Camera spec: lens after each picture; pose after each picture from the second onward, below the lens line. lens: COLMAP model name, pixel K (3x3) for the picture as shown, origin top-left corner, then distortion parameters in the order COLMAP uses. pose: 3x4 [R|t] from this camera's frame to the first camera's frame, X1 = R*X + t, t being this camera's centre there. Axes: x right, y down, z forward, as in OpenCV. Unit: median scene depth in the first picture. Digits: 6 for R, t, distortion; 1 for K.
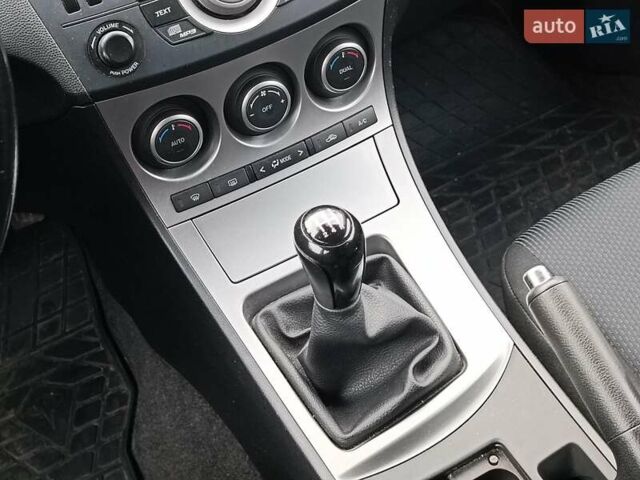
lens RADIAL K [[910.2, 0, 290.9], [0, 910.2, 239.5], [0, 0, 1]] dist [0.214414, -0.809787]
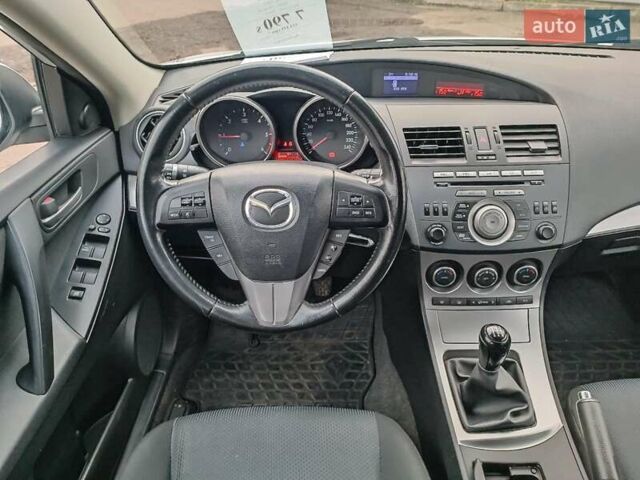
lens RADIAL K [[470.8, 0, 306.2], [0, 470.8, 239.3], [0, 0, 1]] dist [0.001555, -0.003114]
pose [[0.868837, 0.344057, -0.356016, -0.030633], [-0.404685, 0.907776, -0.110328, 0.081703], [0.285224, 0.239931, 0.927944, -0.264564]]
